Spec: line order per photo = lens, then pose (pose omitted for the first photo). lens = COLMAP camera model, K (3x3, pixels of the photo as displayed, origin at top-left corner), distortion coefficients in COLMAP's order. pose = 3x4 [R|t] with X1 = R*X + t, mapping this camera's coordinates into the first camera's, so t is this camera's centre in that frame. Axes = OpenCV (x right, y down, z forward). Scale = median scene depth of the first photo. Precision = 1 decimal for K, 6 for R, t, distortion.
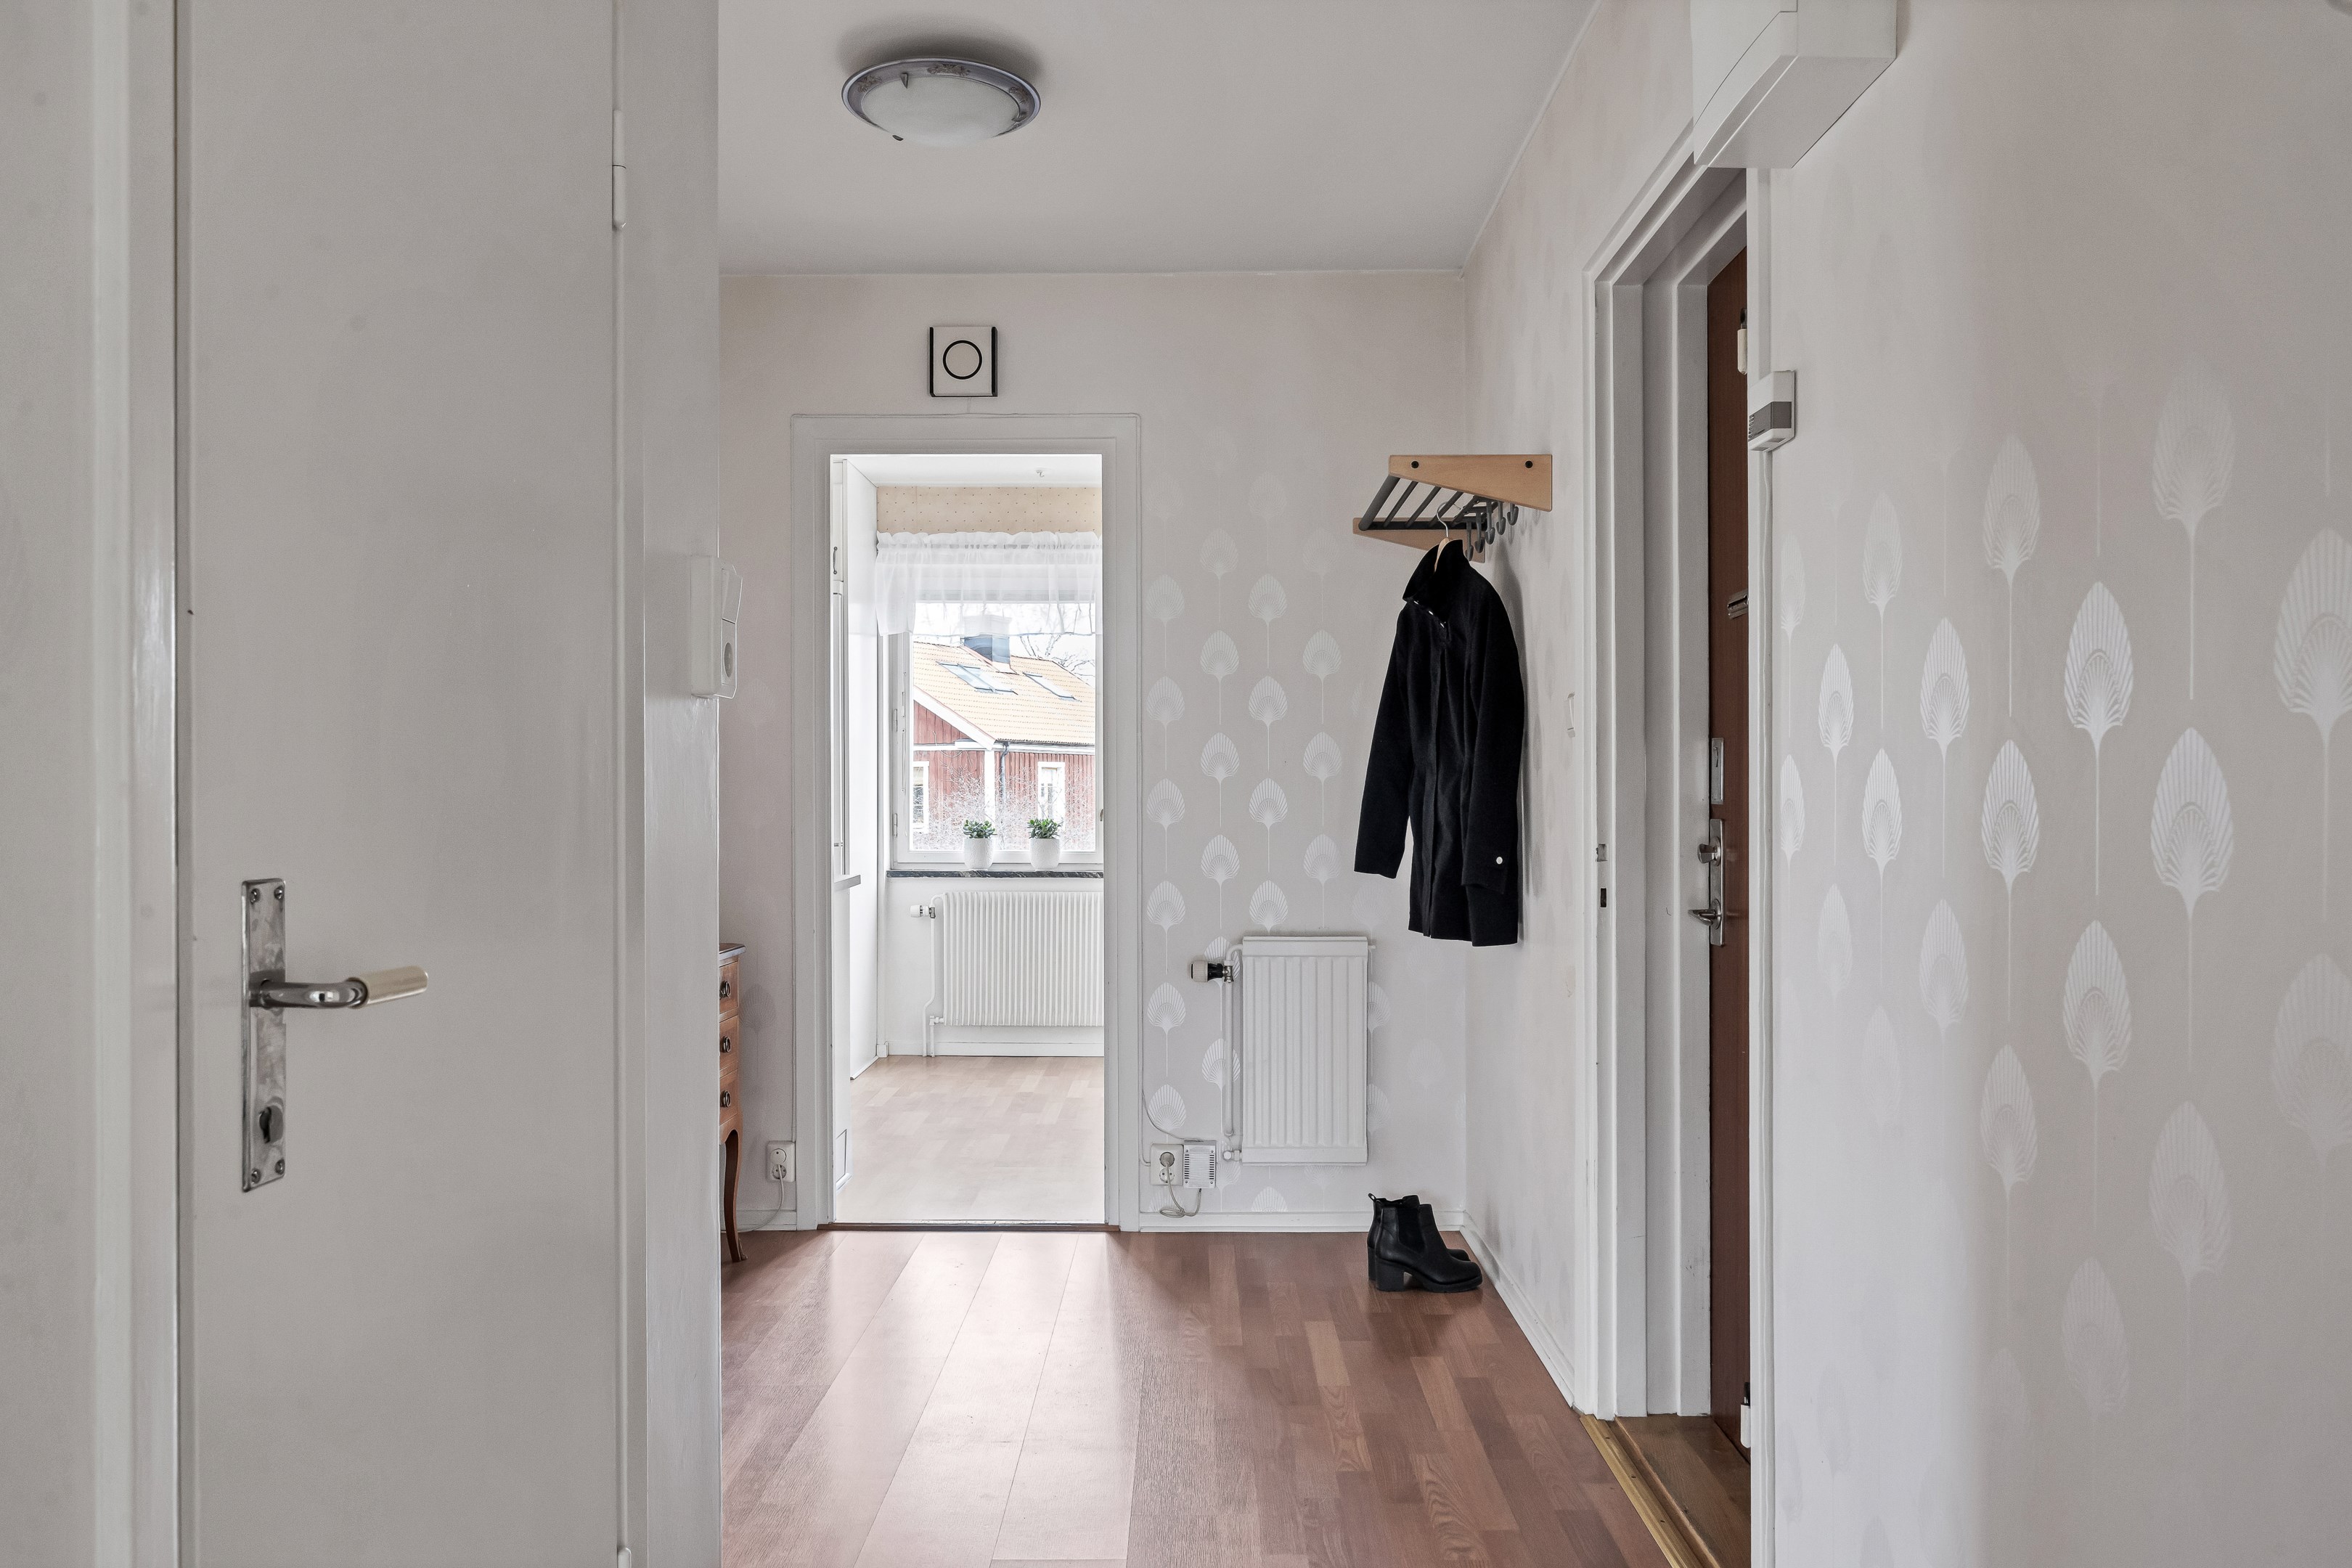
lens RADIAL K [[1663.2, 0, 1191.1], [0, 1663.2, 778.1], [0, 0, 1]] dist [0.000735, -0.000630]
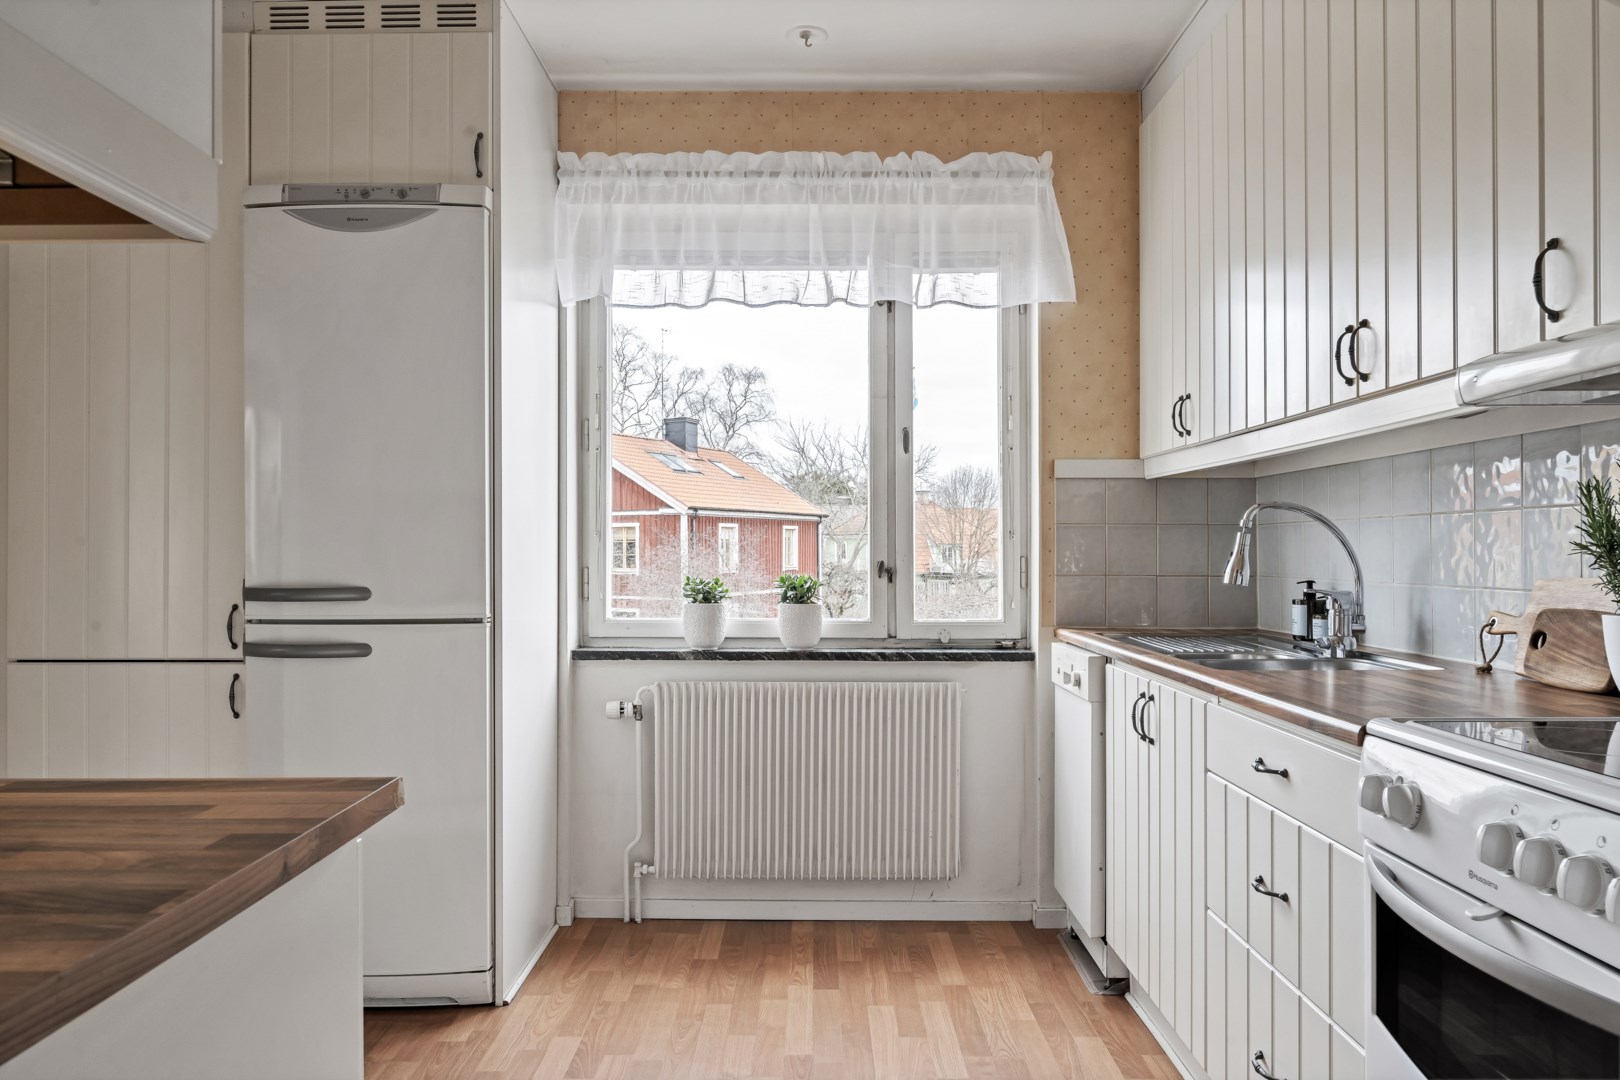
lens RADIAL K [[1171.6, 0, 799.9], [0, 1171.6, 547.4], [0, 0, 1]] dist [0.045360, 0.000952]
pose [[0.999985, 0.001432, -0.005219, -0.086168], [-0.001448, 0.999995, -0.002922, 0.014376], [0.005215, 0.002930, 0.999982, 0.513362]]
